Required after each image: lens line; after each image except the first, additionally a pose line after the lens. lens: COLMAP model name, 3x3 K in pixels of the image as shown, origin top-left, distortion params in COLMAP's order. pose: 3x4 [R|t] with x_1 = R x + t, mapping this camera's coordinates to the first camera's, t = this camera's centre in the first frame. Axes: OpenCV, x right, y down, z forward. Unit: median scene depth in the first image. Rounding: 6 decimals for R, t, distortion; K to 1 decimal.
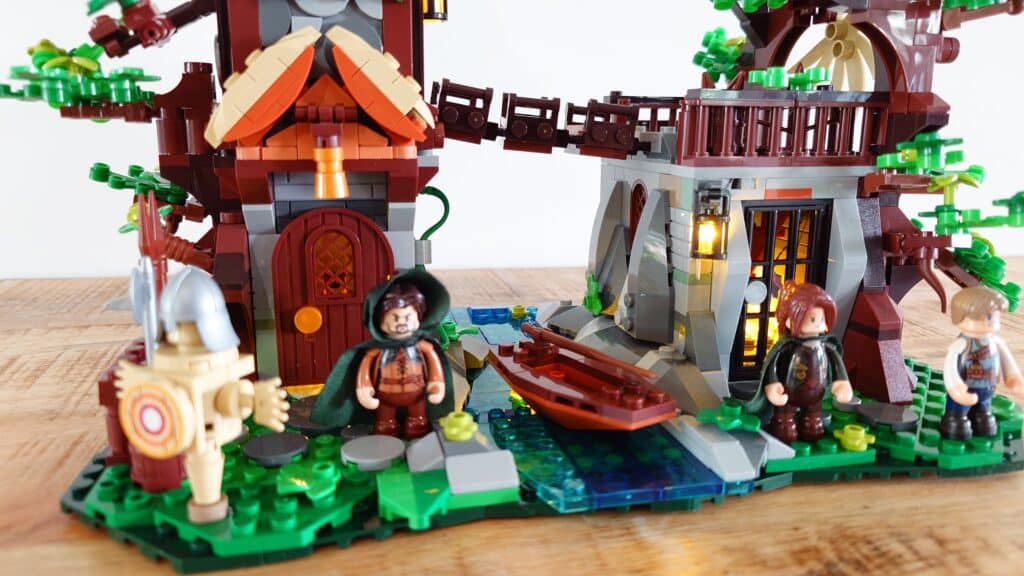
lens RADIAL K [[742.4, 0, 513.9], [0, 742.4, 285.7], [0, 0, 1]] dist [-0.001691, 0.000087]
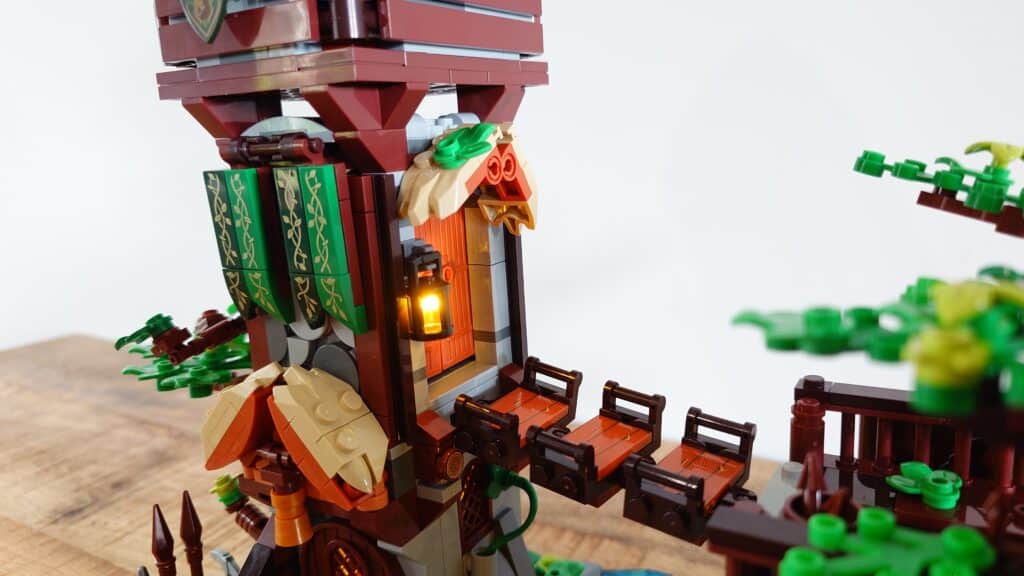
lens RADIAL K [[742.4, 0, 513.9], [0, 742.4, 285.7], [0, 0, 1]] dist [-0.001691, 0.000087]
pose [[0.712074, 0.090999, -0.696182, 0.562767], [-0.092439, 0.995085, 0.035520, -0.489784], [0.695992, 0.039061, 0.716986, 0.516958]]
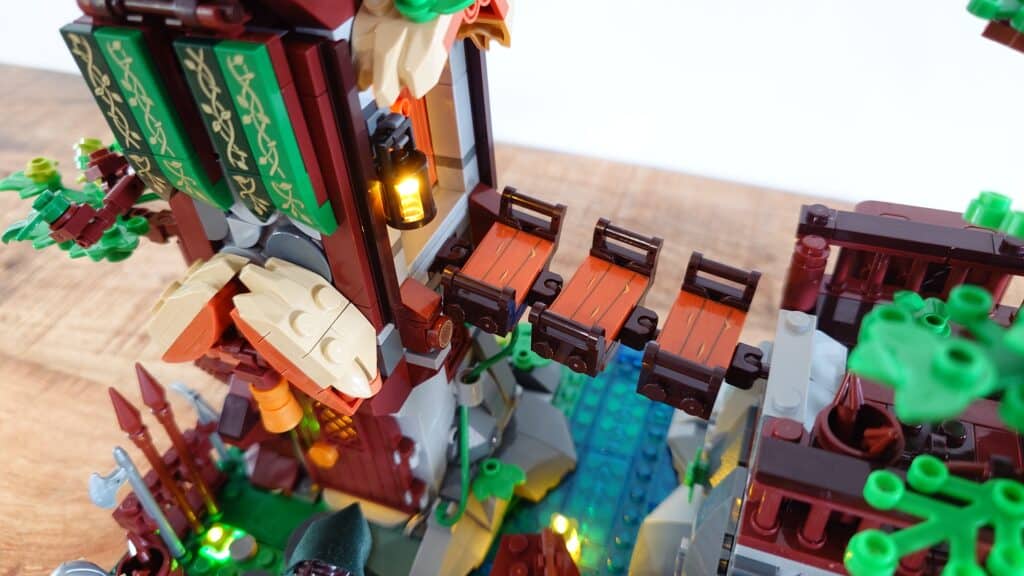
lens RADIAL K [[751.6, 0, 512.0], [0, 751.6, 288.0], [0, 0, 1]] dist [-0.001573, -0.004585]
pose [[0.821144, 0.328524, -0.466685, 0.342302], [-0.061889, 0.864145, 0.499423, -0.713336], [0.567356, -0.381215, 0.729919, 0.563525]]
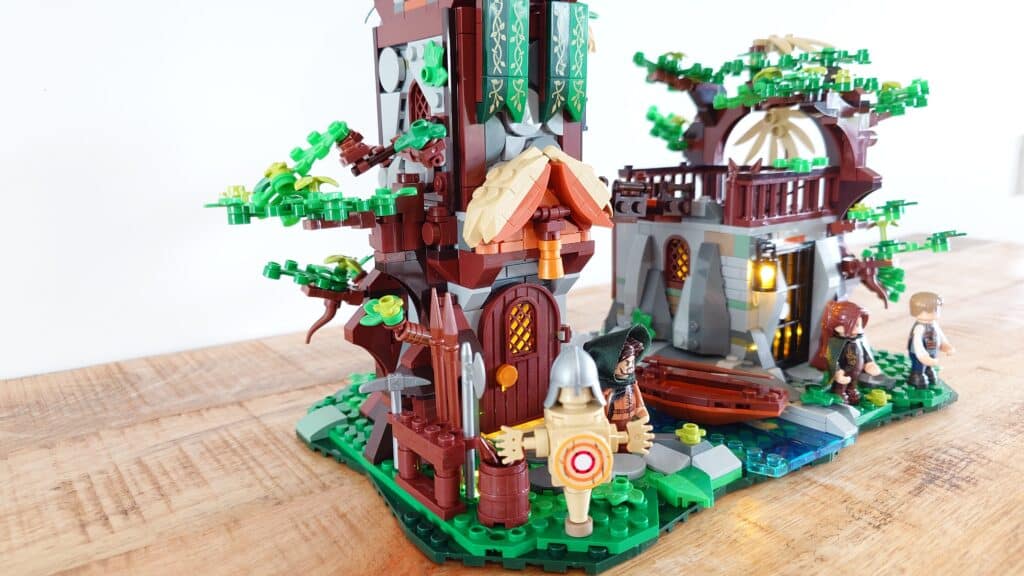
lens RADIAL K [[742.4, 0, 513.9], [0, 742.4, 285.7], [0, 0, 1]] dist [-0.001691, 0.000087]
pose [[0.924135, -0.105846, 0.367112, -0.775049], [0.113612, 0.993525, 0.000458, -0.111857], [-0.364784, 0.041285, 0.930177, -0.164306]]
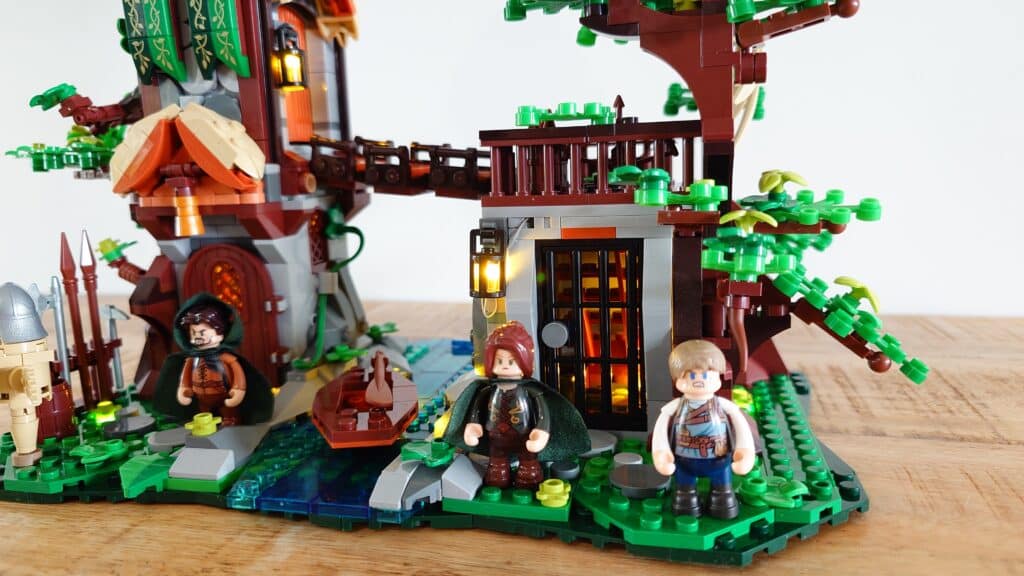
lens RADIAL K [[742.4, 0, 513.9], [0, 742.4, 285.7], [0, 0, 1]] dist [-0.001691, 0.000087]
pose [[0.889107, 0.032857, -0.456519, 0.825746], [-0.056963, 0.997609, -0.039139, -0.015047], [0.454141, 0.060803, 0.888852, 0.130382]]
